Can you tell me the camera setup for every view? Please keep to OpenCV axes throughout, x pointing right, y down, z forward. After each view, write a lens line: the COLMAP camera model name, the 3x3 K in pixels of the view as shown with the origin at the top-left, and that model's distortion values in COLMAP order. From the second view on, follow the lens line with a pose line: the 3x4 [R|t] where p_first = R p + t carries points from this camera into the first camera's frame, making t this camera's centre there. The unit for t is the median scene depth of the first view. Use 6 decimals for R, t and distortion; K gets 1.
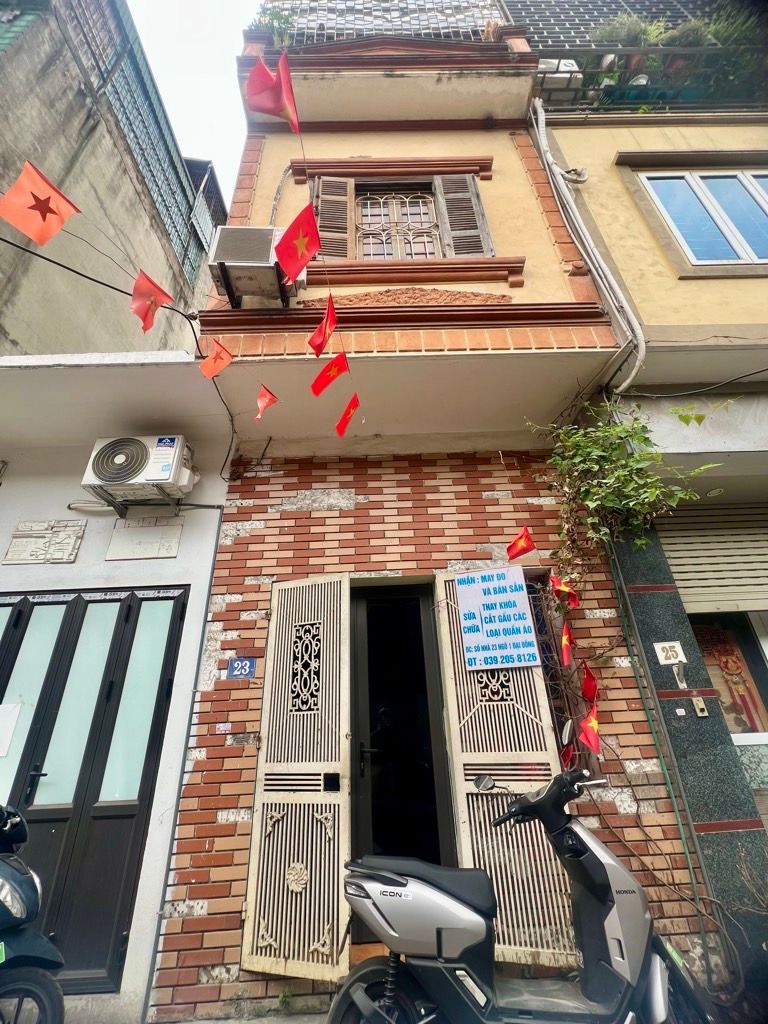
lens RADIAL K [[414.6, 0, 384.0], [0, 414.6, 512.0], [0, 0, 1]] dist [-0.001077, 0.000300]
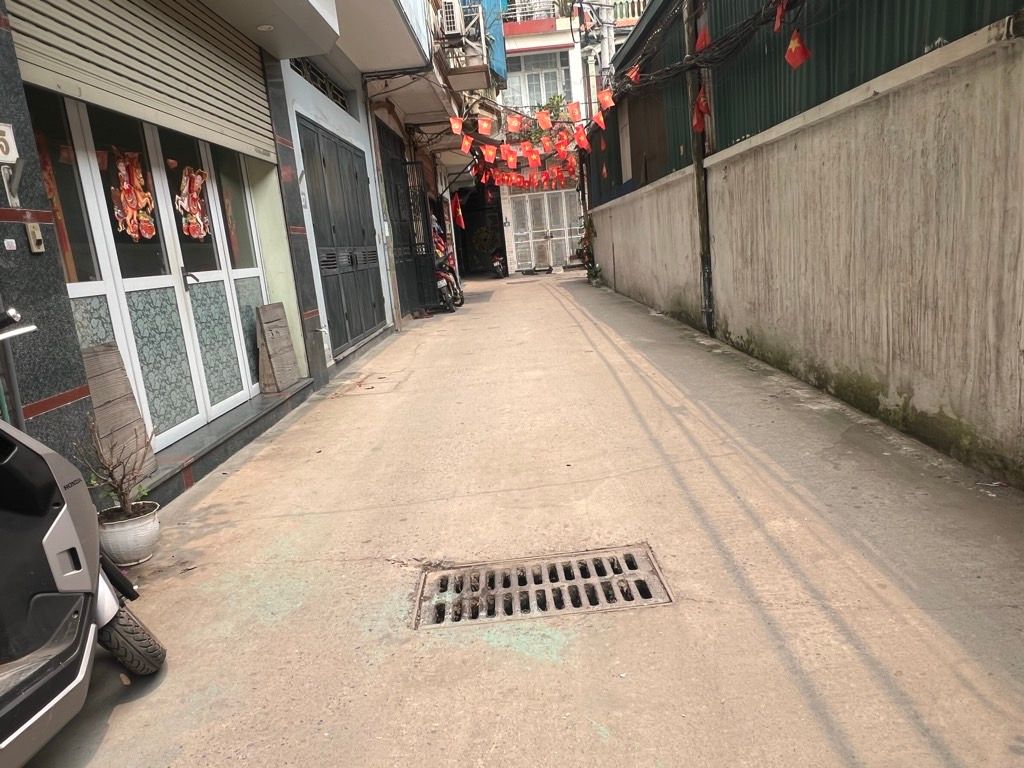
lens RADIAL K [[715.6, 0, 512.0], [0, 715.6, 384.0], [0, 0, 1]] dist [-0.002378, -0.003808]
pose [[0.016469, -0.146955, 0.989006, -0.260826], [-0.358505, 0.922504, 0.143043, 0.276638], [-0.933383, -0.356919, -0.037491, 0.335230]]
